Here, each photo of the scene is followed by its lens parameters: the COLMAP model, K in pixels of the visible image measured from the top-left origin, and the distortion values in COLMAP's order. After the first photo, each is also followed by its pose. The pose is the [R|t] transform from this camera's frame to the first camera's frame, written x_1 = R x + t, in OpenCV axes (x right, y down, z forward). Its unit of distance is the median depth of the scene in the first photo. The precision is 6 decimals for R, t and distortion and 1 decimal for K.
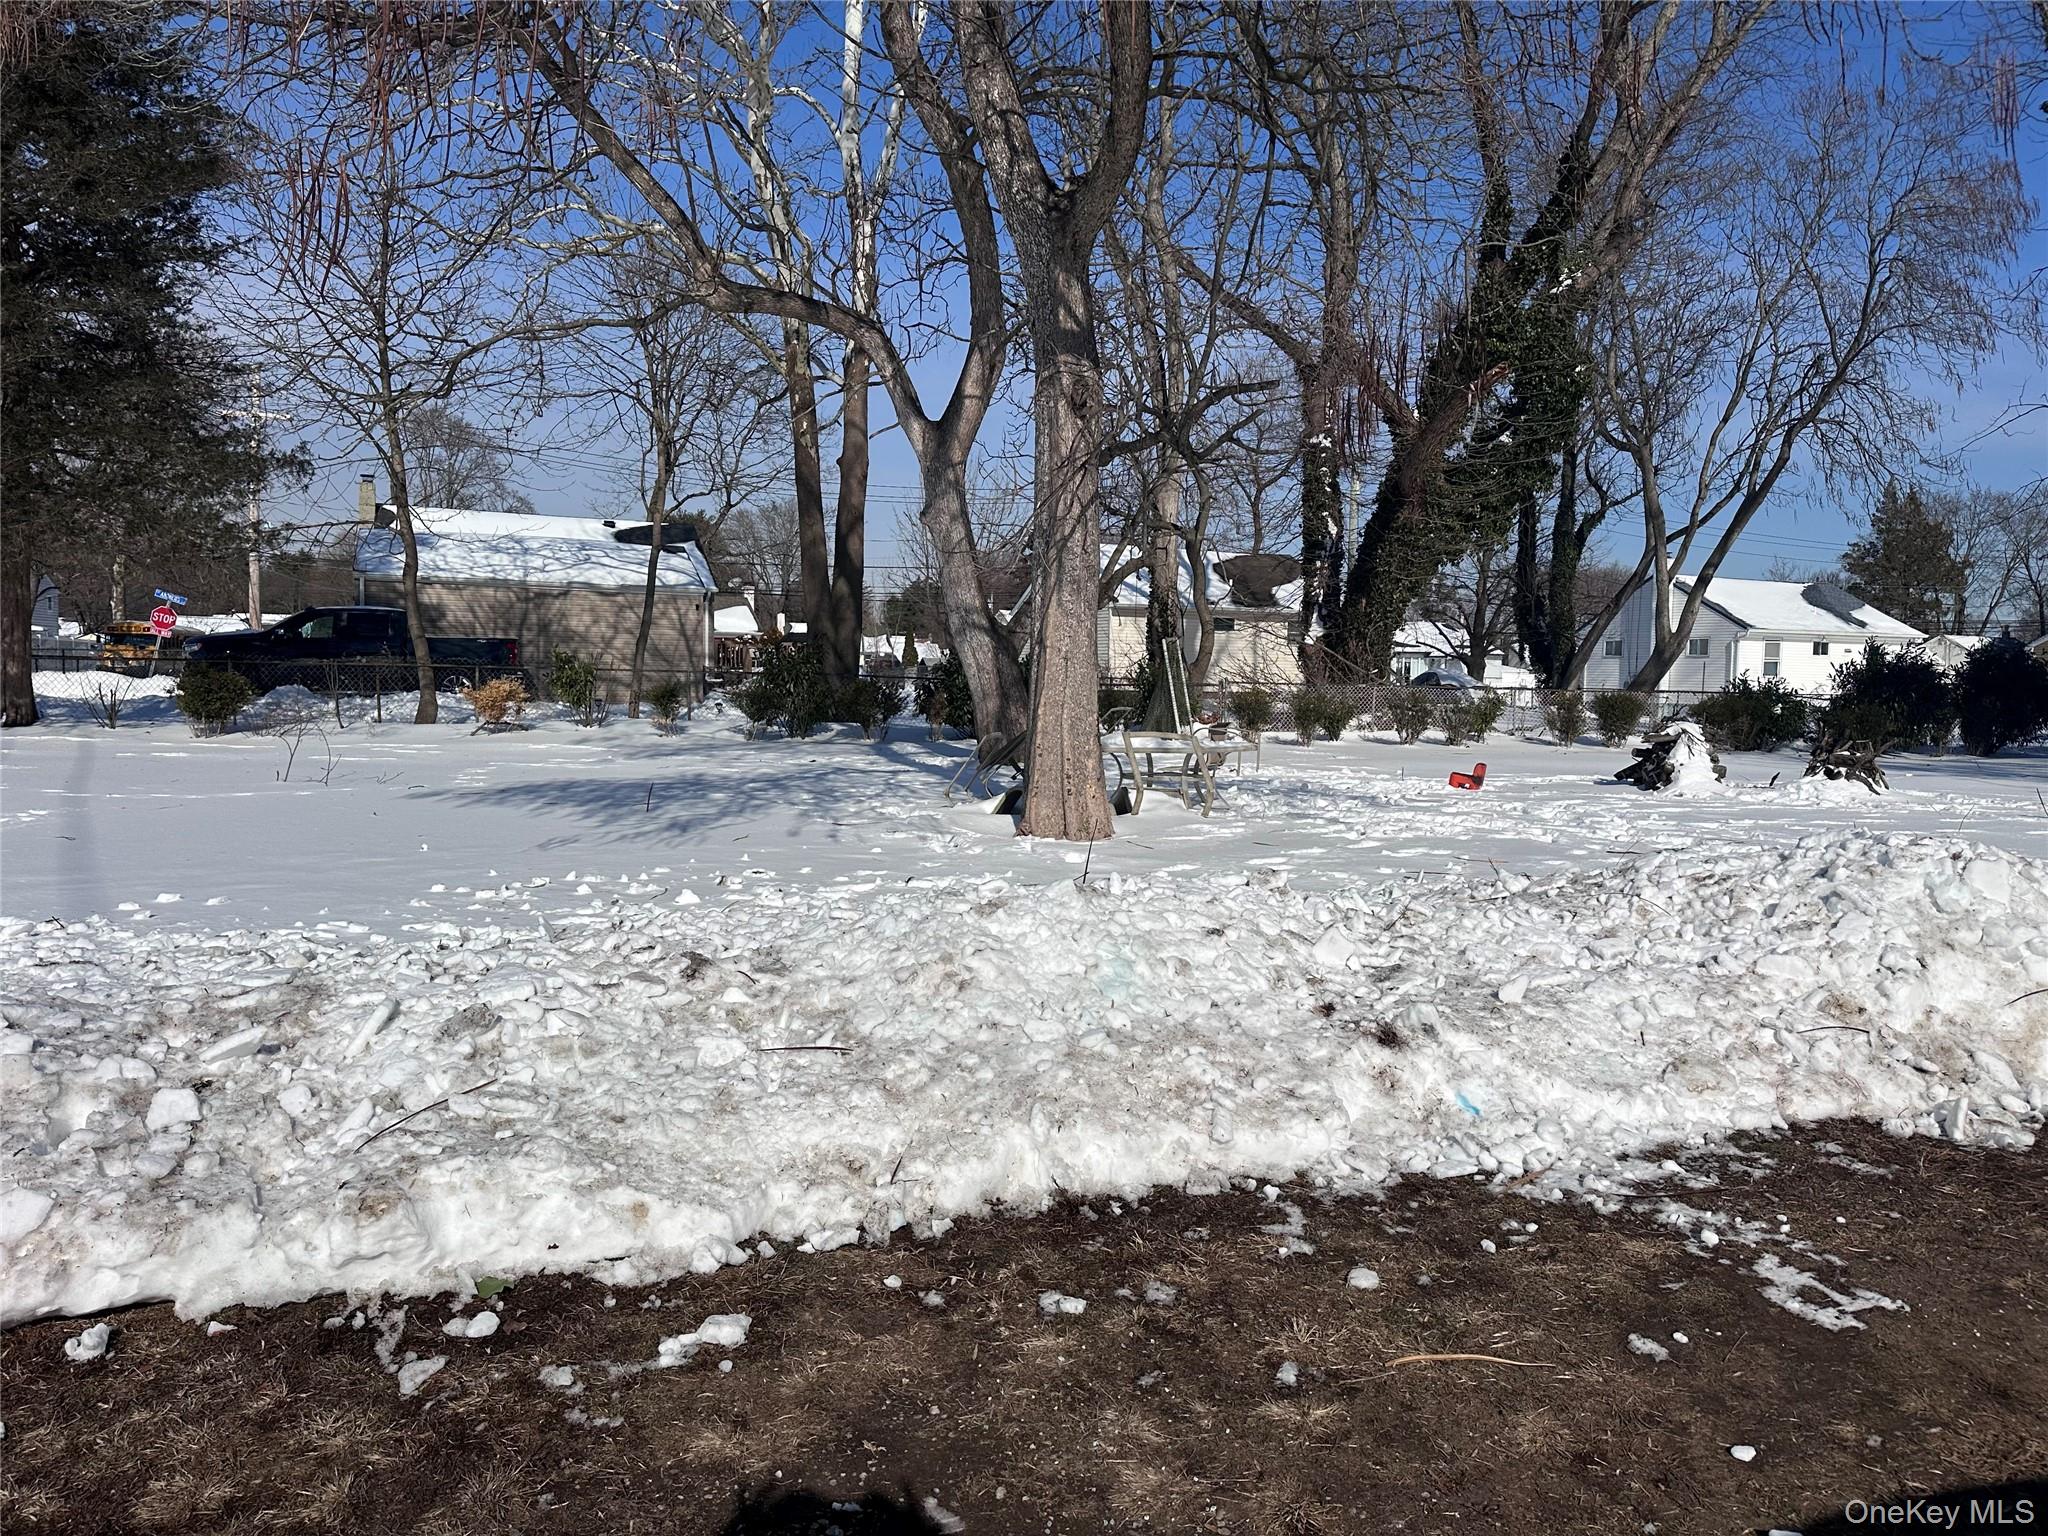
lens RADIAL K [[1426.0, 0, 1024.3], [0, 1426.0, 754.6], [0, 0, 1]] dist [0.043964, -0.051379]
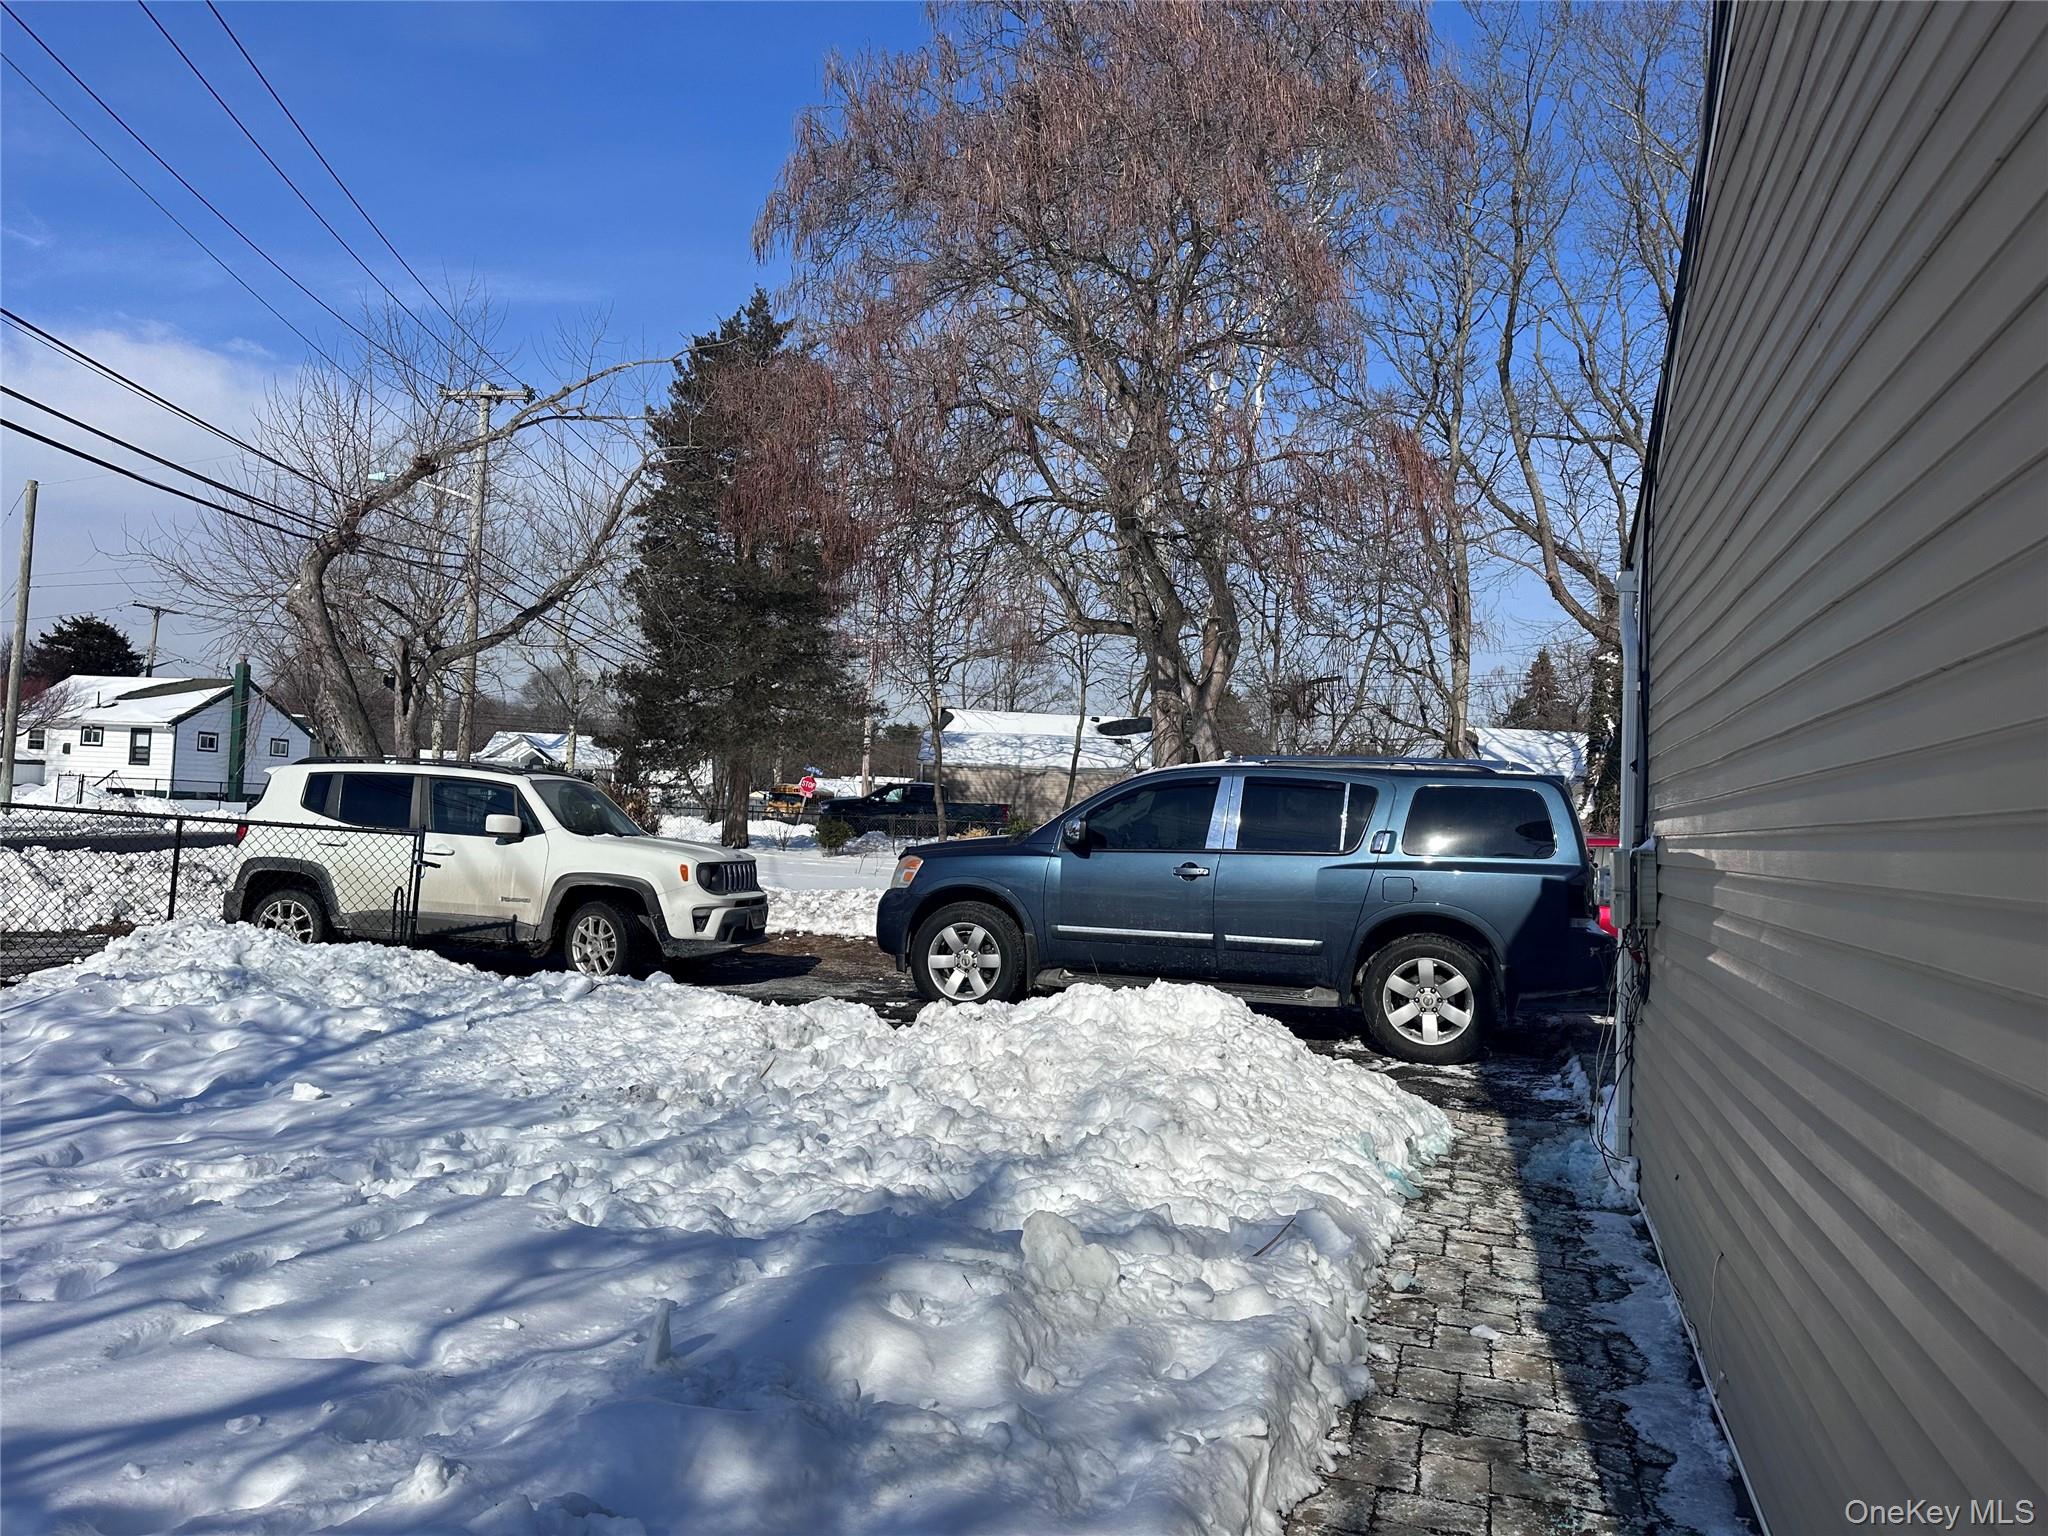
lens RADIAL K [[1426.0, 0, 1014.1], [0, 1426.0, 767.8], [0, 0, 1]] dist [0.043964, -0.051379]
pose [[0.924248, 0.006129, -0.381742, 0.216046], [-0.045607, 0.994484, -0.094454, 0.022083], [0.379058, 0.104709, 0.919430, -0.372752]]
